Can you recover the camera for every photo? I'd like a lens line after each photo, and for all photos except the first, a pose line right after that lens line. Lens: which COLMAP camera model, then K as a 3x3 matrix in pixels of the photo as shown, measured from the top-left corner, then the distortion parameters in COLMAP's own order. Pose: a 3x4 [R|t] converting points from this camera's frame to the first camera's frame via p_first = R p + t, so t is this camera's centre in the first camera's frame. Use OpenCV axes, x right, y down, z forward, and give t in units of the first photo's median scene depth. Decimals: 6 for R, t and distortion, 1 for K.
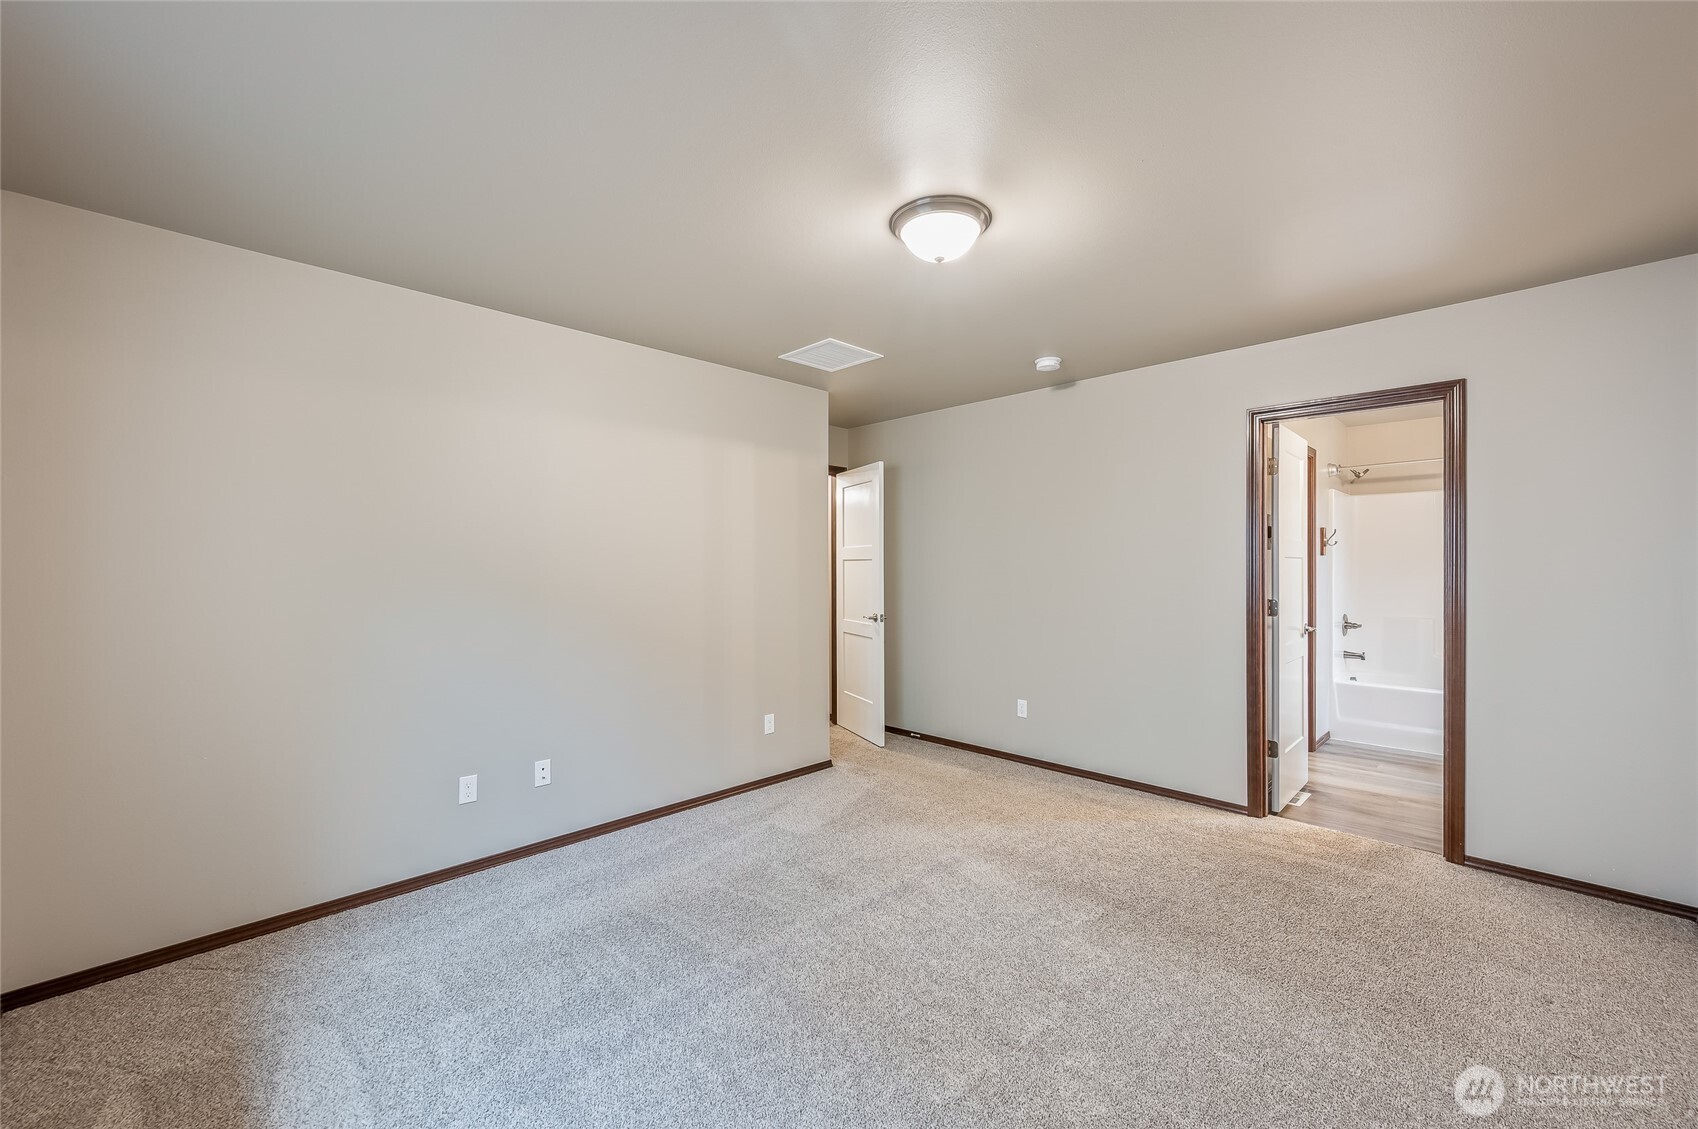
lens RADIAL K [[674.6, 0, 848.0], [0, 674.6, 564.4], [0, 0, 1]] dist [0.000063, -0.000717]
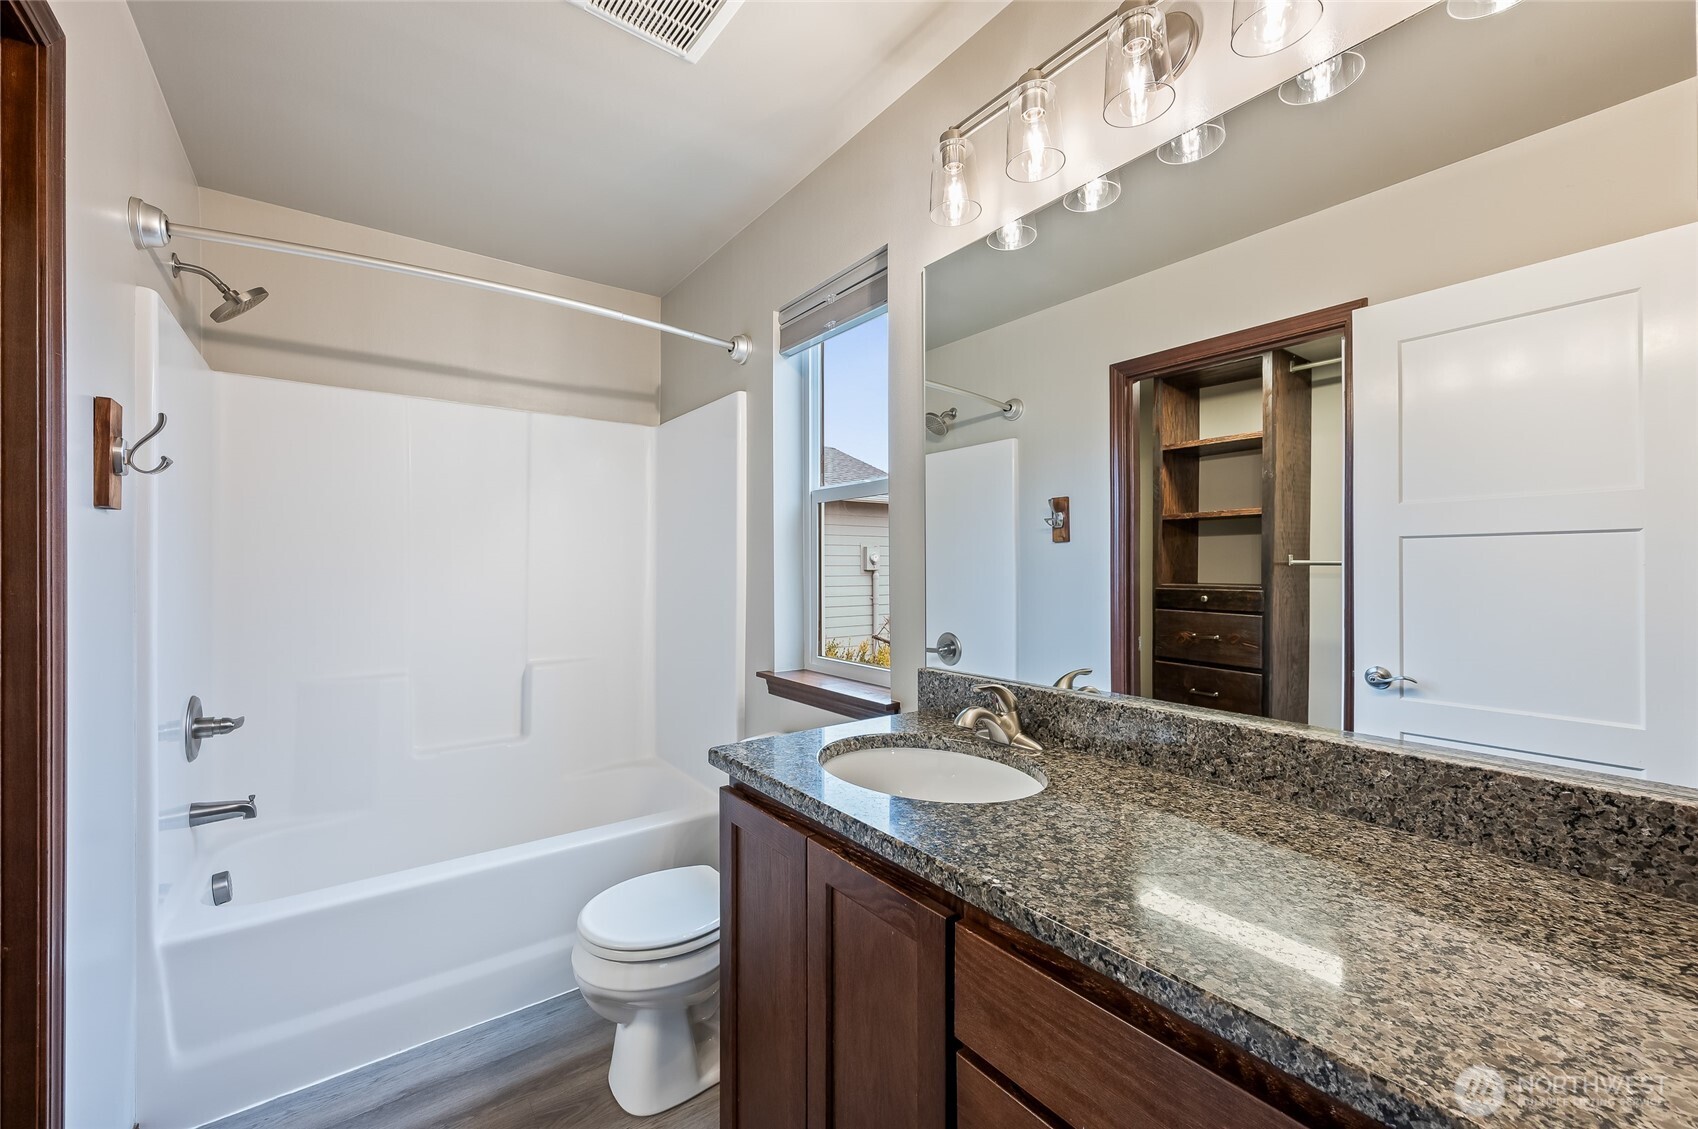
lens RADIAL K [[674.6, 0, 847.9], [0, 674.6, 565.8], [0, 0, 1]] dist [0.000063, -0.000717]
pose [[0.144534, -0.000631, 0.989500, 0.453508], [0.002791, 0.999996, 0.000230, 0.008245], [-0.989496, 0.002728, 0.144535, 0.631299]]
